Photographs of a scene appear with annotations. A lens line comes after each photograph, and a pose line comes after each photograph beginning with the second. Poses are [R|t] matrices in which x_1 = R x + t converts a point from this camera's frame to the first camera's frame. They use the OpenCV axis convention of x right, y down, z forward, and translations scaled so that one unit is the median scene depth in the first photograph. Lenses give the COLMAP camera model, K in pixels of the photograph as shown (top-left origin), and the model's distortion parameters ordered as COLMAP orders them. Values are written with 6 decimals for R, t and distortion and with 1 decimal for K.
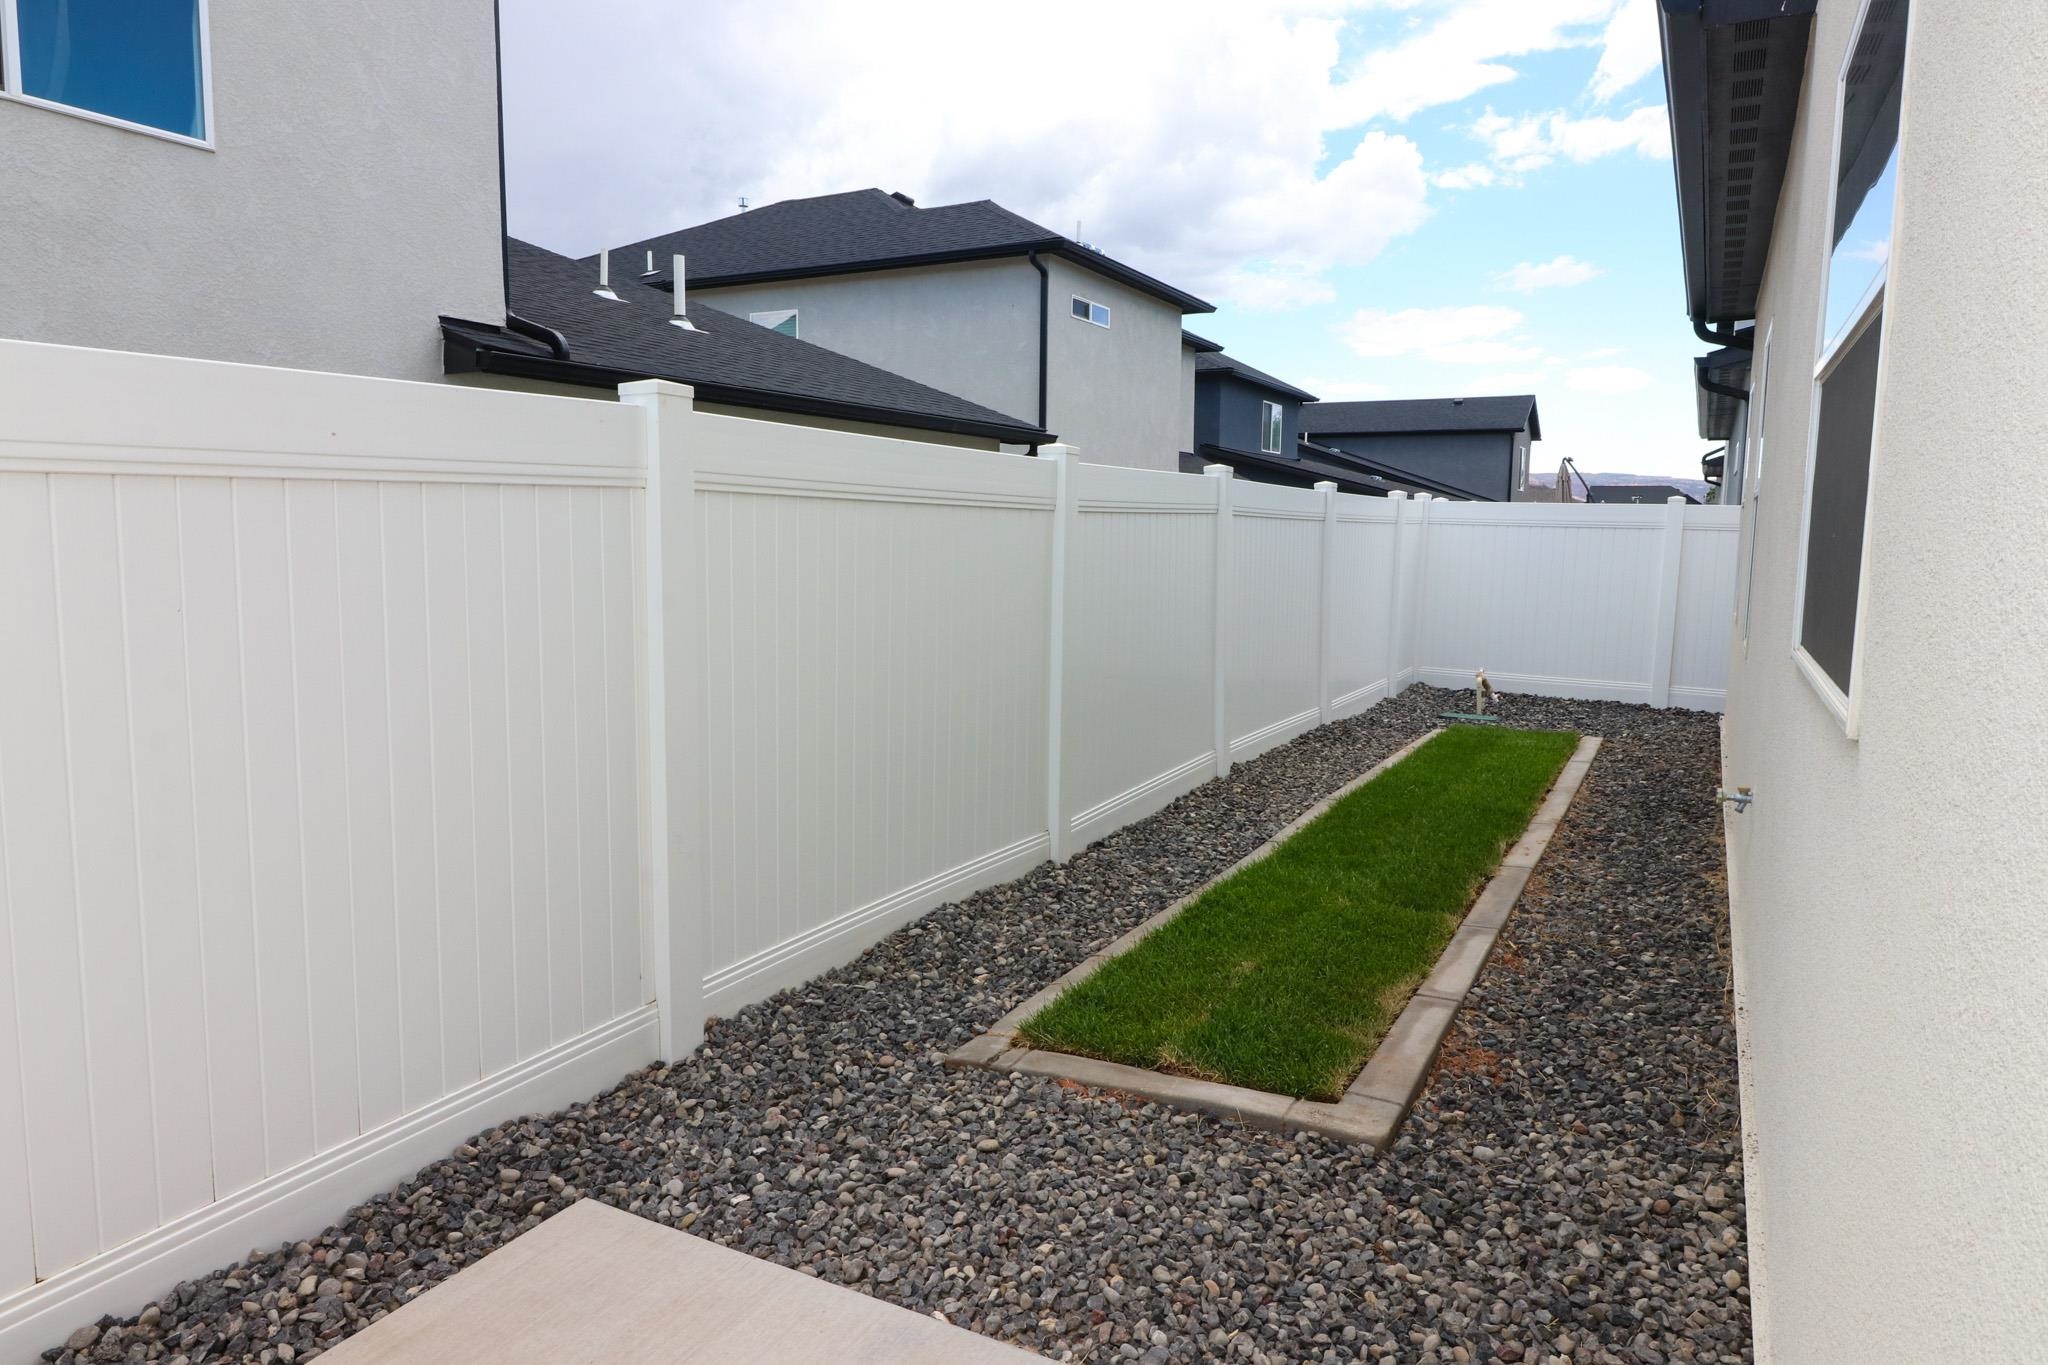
lens RADIAL K [[1239.0, 0, 1014.0], [0, 1239.0, 674.5], [0, 0, 1]] dist [-0.000088, -0.004772]
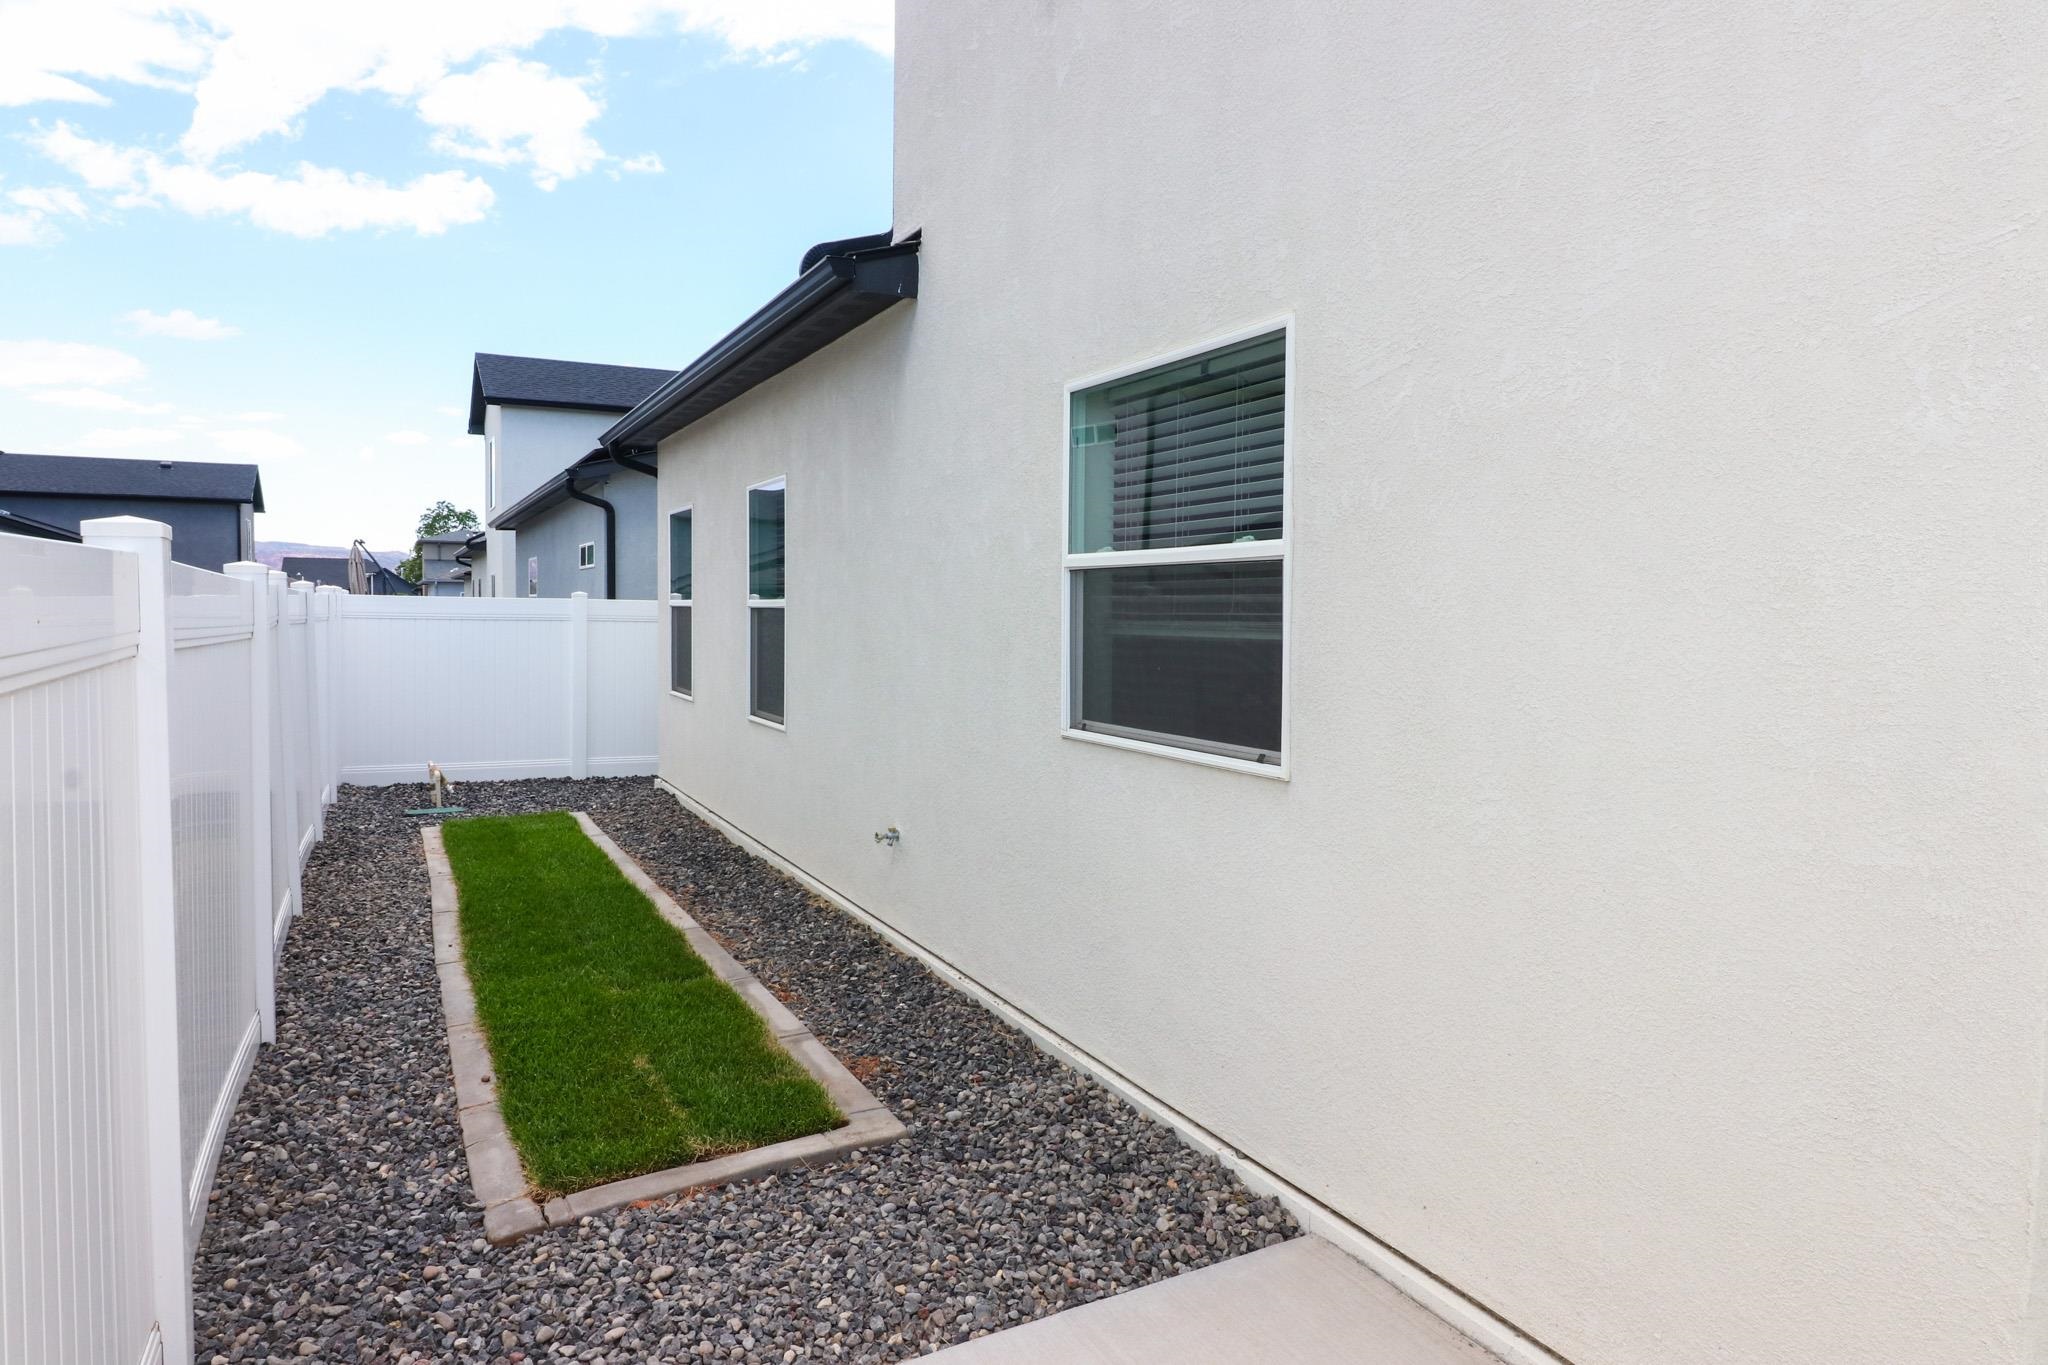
lens RADIAL K [[1239.0, 0, 1014.0], [0, 1239.0, 674.5], [0, 0, 1]] dist [-0.000088, -0.004772]
pose [[0.569294, -0.055654, 0.820248, -0.485698], [0.102574, 0.994719, -0.003700, -0.063566], [-0.815710, 0.086242, 0.571996, 0.080992]]
